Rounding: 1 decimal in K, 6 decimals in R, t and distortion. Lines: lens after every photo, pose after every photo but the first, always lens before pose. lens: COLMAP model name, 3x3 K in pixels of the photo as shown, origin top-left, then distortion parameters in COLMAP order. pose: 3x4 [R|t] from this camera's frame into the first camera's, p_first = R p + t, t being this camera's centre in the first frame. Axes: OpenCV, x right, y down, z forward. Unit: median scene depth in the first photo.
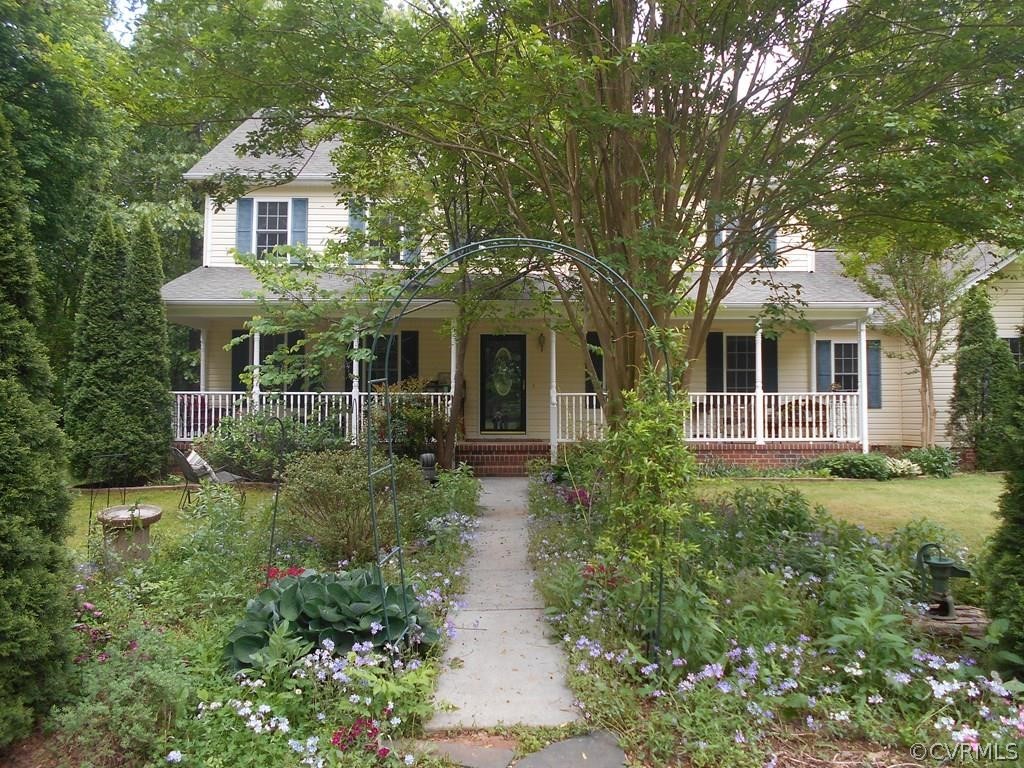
lens RADIAL K [[785.8, 0, 512.0], [0, 785.8, 384.0], [0, 0, 1]] dist [-0.133368, 0.156106]
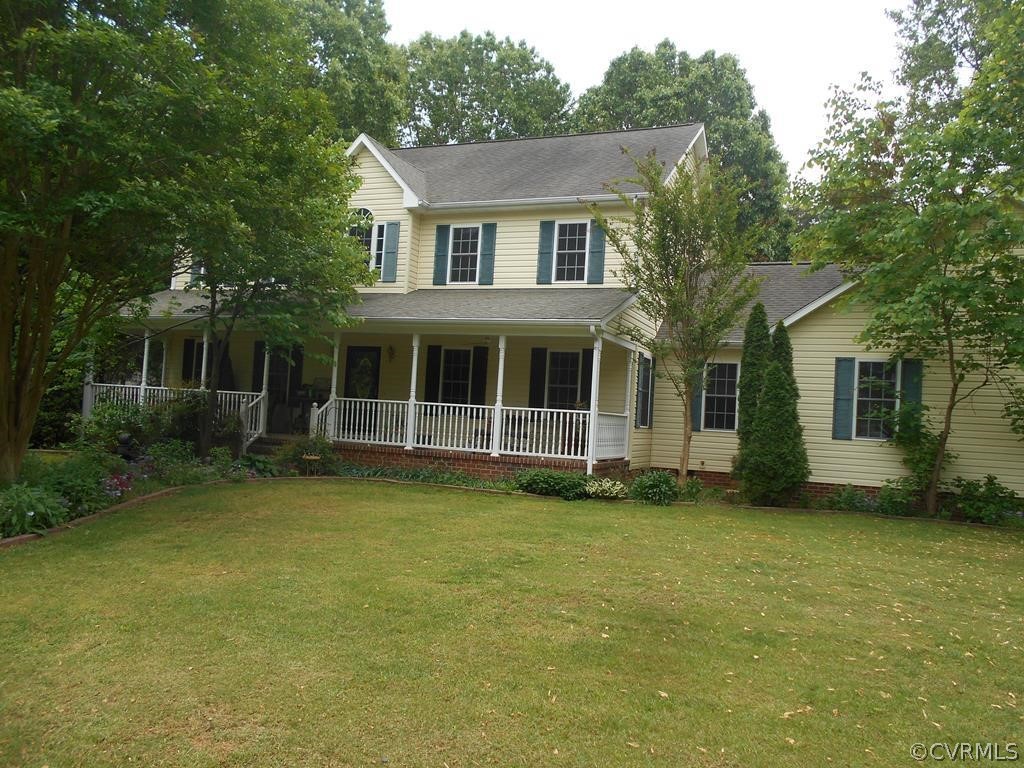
lens RADIAL K [[806.6, 0, 514.6], [0, 806.6, 369.6], [0, 0, 1]] dist [-0.024366, 0.011322]
pose [[0.917063, 0.025776, -0.397909, 0.763043], [-0.044063, 0.998348, -0.036880, 0.001542], [0.396301, 0.051355, 0.916683, 0.022976]]
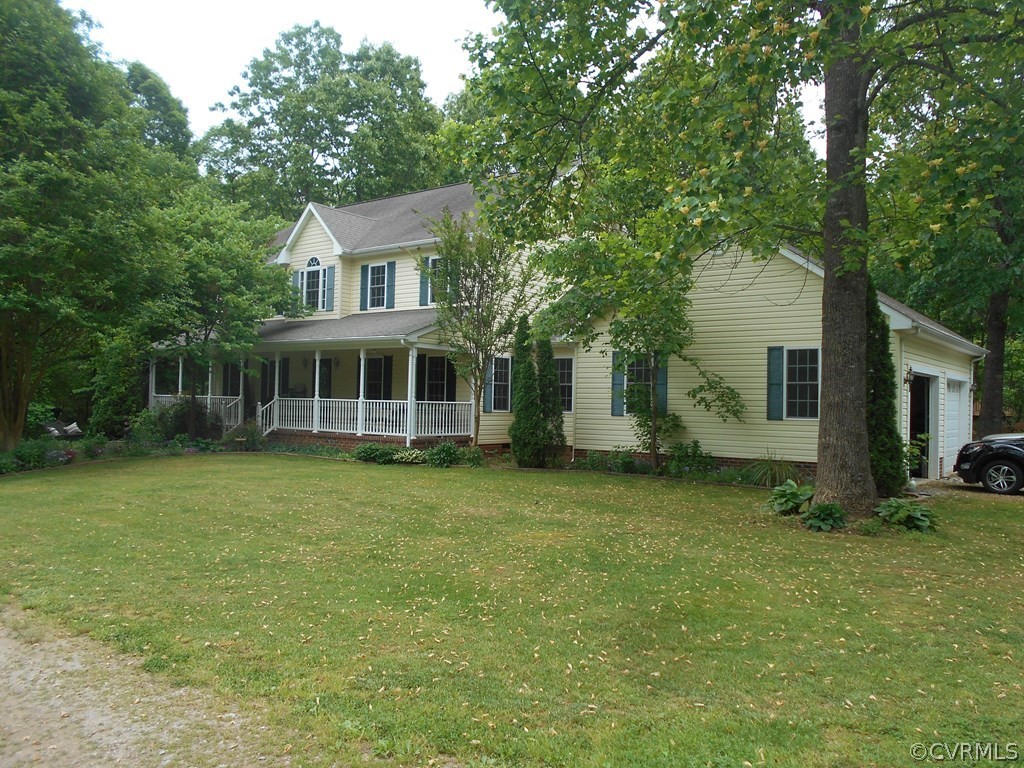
lens RADIAL K [[785.8, 0, 512.0], [0, 785.8, 384.0], [0, 0, 1]] dist [-0.133368, 0.156106]
pose [[0.789431, -0.003810, -0.613828, 2.847255], [-0.007013, 0.999859, -0.015225, 0.005869], [0.613799, 0.016324, 0.789293, 0.078080]]
